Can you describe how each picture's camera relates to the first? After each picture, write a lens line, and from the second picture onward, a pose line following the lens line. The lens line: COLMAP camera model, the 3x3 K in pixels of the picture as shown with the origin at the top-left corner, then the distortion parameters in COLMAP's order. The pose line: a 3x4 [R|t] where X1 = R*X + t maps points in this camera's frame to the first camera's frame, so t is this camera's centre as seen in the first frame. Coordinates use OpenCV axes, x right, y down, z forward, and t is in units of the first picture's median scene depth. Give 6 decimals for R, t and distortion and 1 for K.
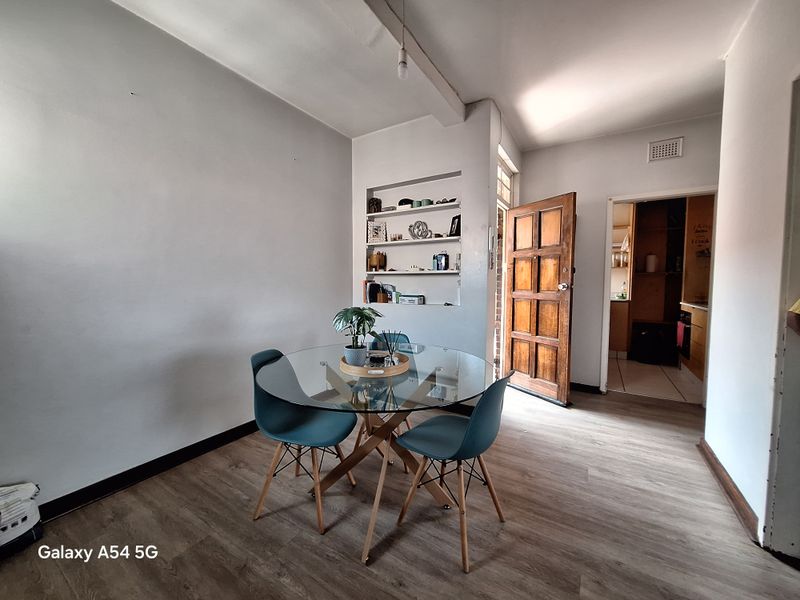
lens RADIAL K [[318.0, 0, 402.5], [0, 318.0, 299.1], [0, 0, 1]] dist [-0.002332, -0.000062]
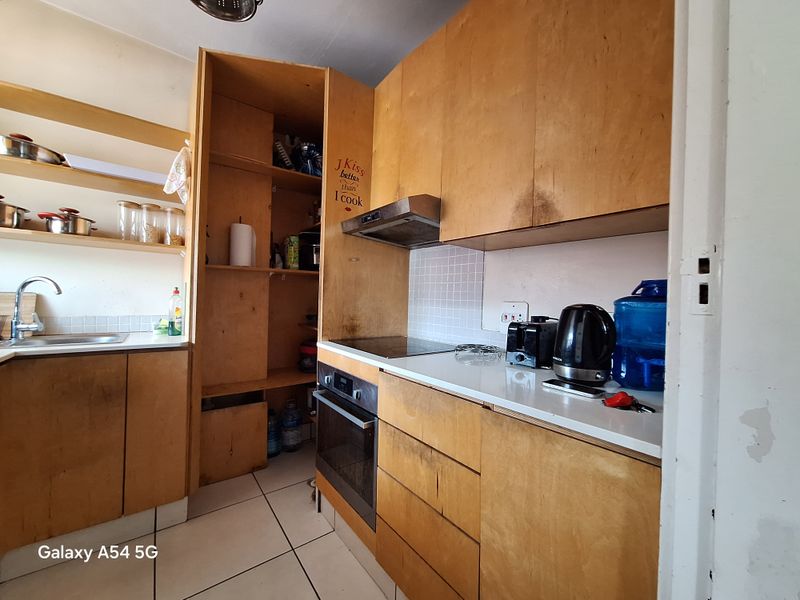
lens RADIAL K [[318.0, 0, 402.5], [0, 318.0, 299.1], [0, 0, 1]] dist [-0.002332, -0.000062]
pose [[0.349935, 0.004143, 0.936765, 0.472763], [0.023604, 0.999634, -0.013238, -0.031672], [-0.936477, 0.026744, 0.349709, 0.665145]]
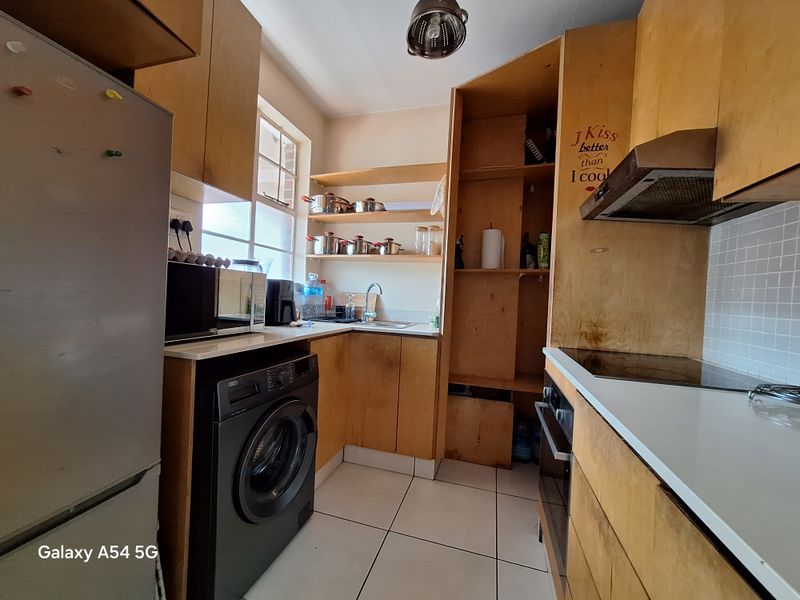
lens RADIAL K [[317.3, 0, 403.6], [0, 317.3, 298.9], [0, 0, 1]] dist [-0.001324, 0.000138]
pose [[0.962186, 0.034145, 0.270245, 0.551403], [-0.024627, 0.998954, -0.038534, -0.023193], [-0.271278, 0.030421, 0.962020, 0.614681]]
